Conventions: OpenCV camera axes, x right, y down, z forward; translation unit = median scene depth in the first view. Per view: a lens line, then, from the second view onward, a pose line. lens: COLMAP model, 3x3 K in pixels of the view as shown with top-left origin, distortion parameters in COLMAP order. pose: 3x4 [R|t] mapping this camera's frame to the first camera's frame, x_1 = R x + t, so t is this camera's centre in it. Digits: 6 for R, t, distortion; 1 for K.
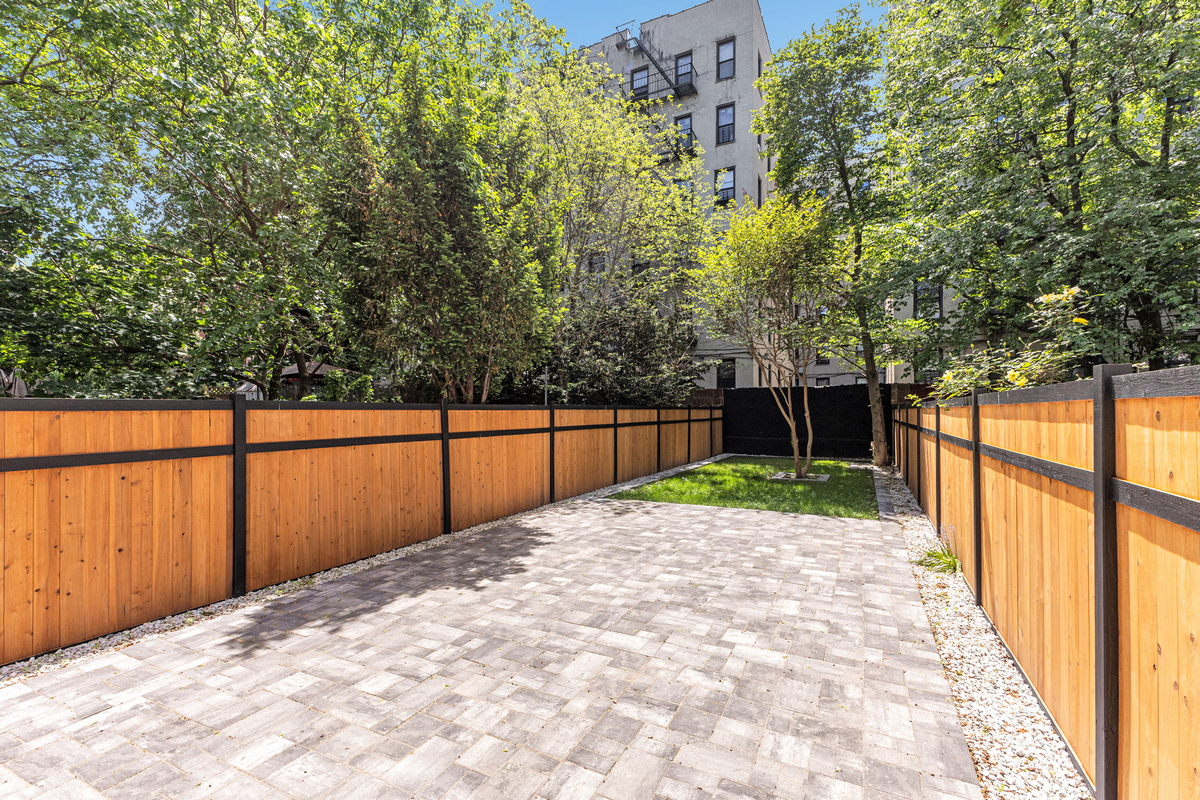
lens RADIAL K [[513.9, 0, 601.3], [0, 513.9, 406.3], [0, 0, 1]] dist [0.000911, 0.000364]
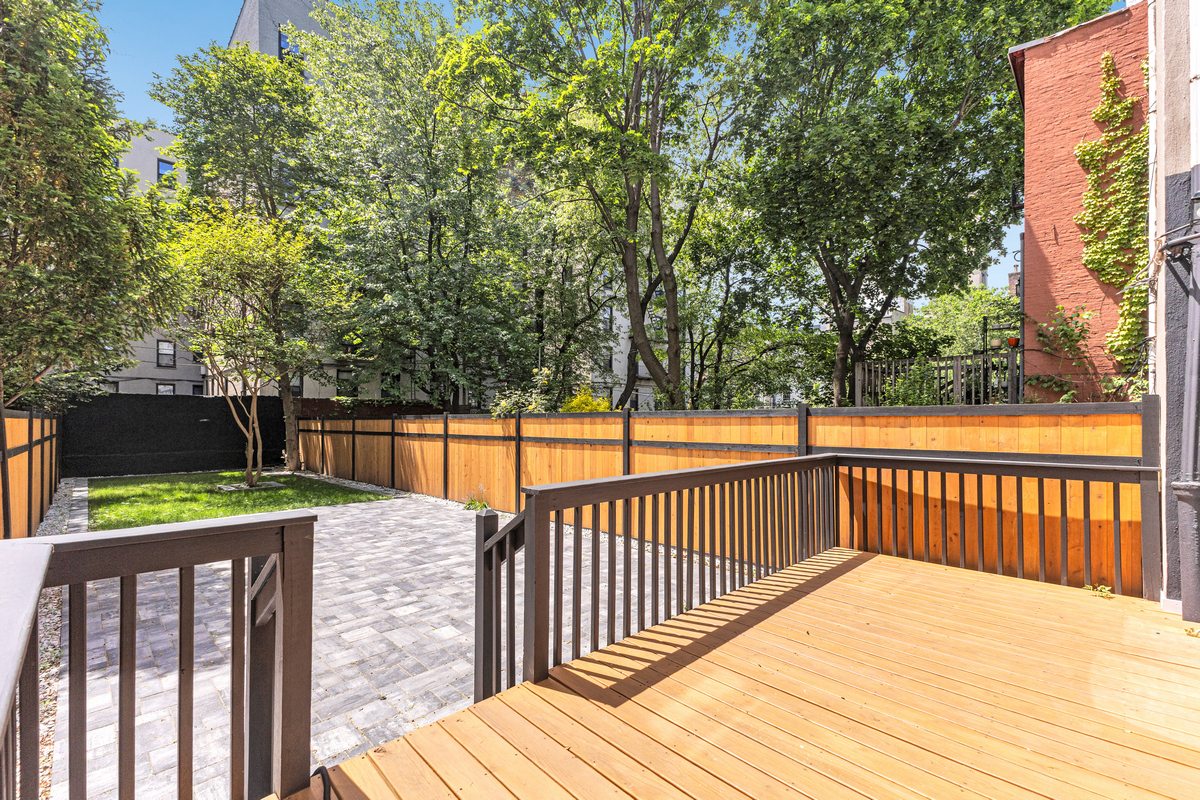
lens RADIAL K [[513.9, 0, 600.6], [0, 513.9, 405.3], [0, 0, 1]] dist [0.000911, 0.000364]
pose [[0.342951, 0.025461, 0.939008, -1.317457], [-0.007785, 0.999675, -0.024263, -0.006703], [-0.939321, 0.001011, 0.343038, -0.010700]]
